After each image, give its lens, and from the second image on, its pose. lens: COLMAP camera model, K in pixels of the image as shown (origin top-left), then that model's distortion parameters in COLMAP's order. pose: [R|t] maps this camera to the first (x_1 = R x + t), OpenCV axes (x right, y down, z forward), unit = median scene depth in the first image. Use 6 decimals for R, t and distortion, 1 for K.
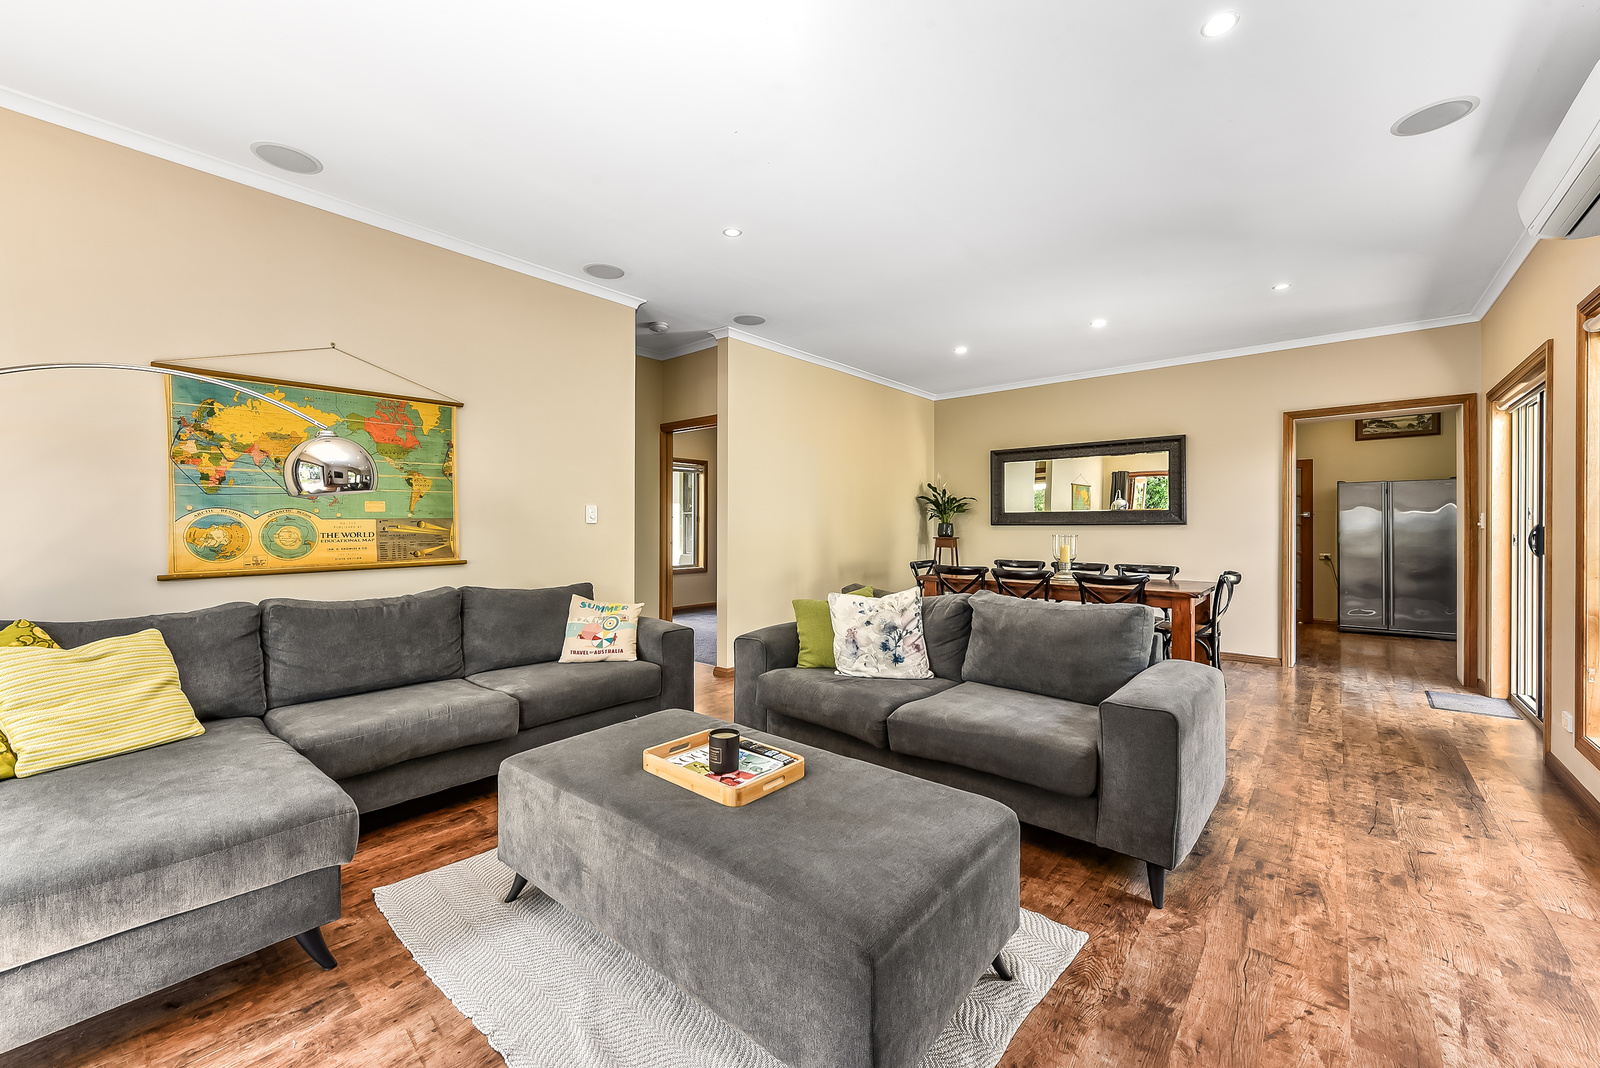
lens RADIAL K [[635.6, 0, 798.2], [0, 635.6, 526.1], [0, 0, 1]] dist [0.006586, -0.000559]
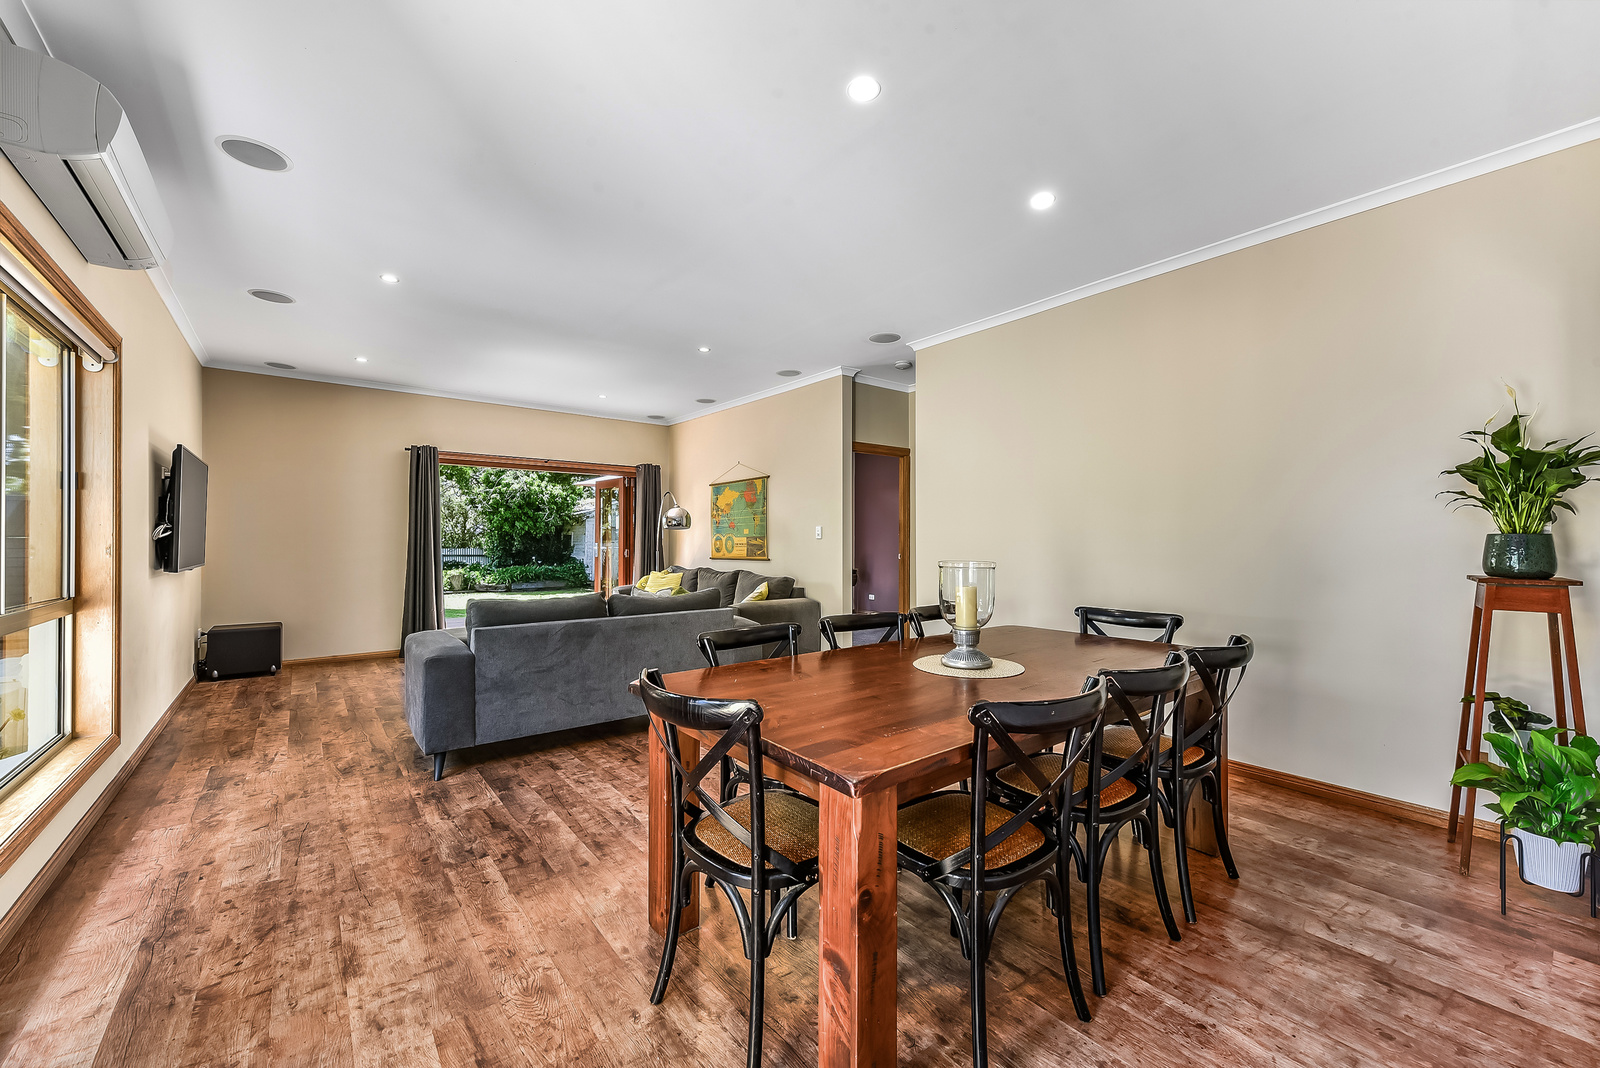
lens RADIAL K [[631.2, 0, 800.0], [0, 631.2, 534.0], [0, 0, 1]] dist [0.001283, -0.000121]
pose [[-0.200075, -0.011719, -0.979711, 1.502850], [-0.003511, 0.999931, -0.011244, 0.002125], [0.979774, 0.001190, -0.200102, 1.713566]]
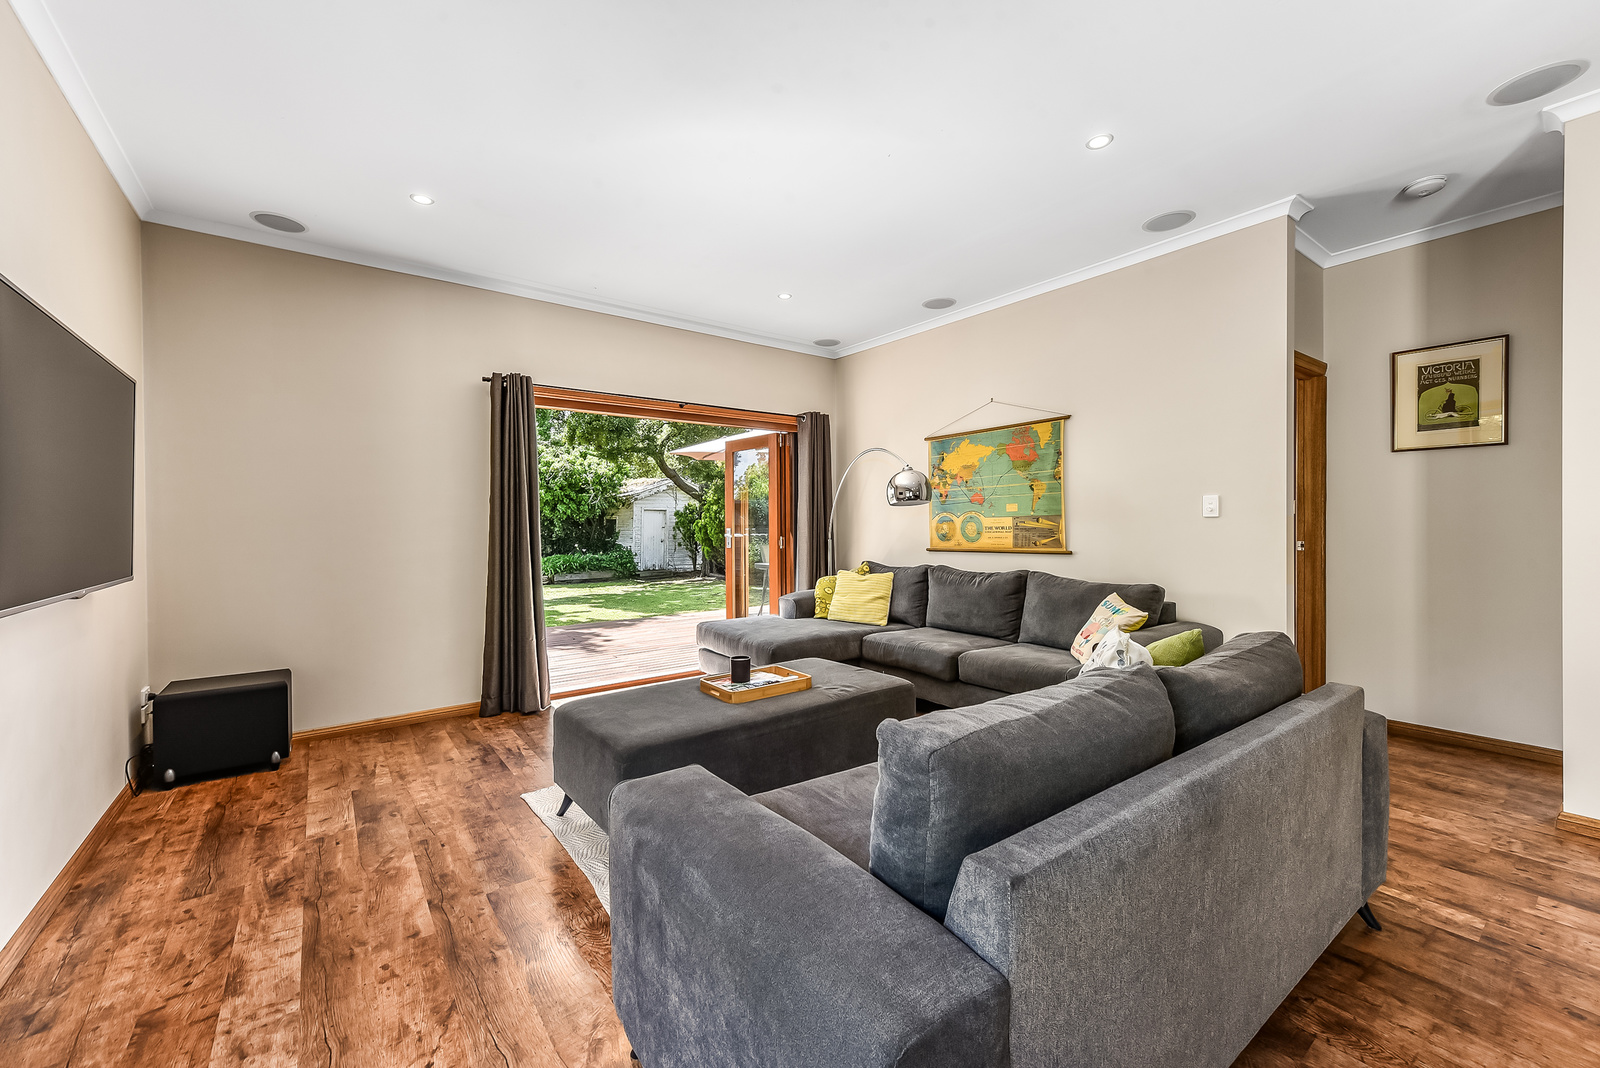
lens RADIAL K [[635.6, 0, 798.2], [0, 635.6, 526.1], [0, 0, 1]] dist [0.006586, -0.000559]
pose [[-0.223898, 0.003835, -0.974605, 0.828069], [0.005689, 0.999980, 0.002628, 0.003096], [0.974596, -0.004956, -0.223915, 0.911418]]
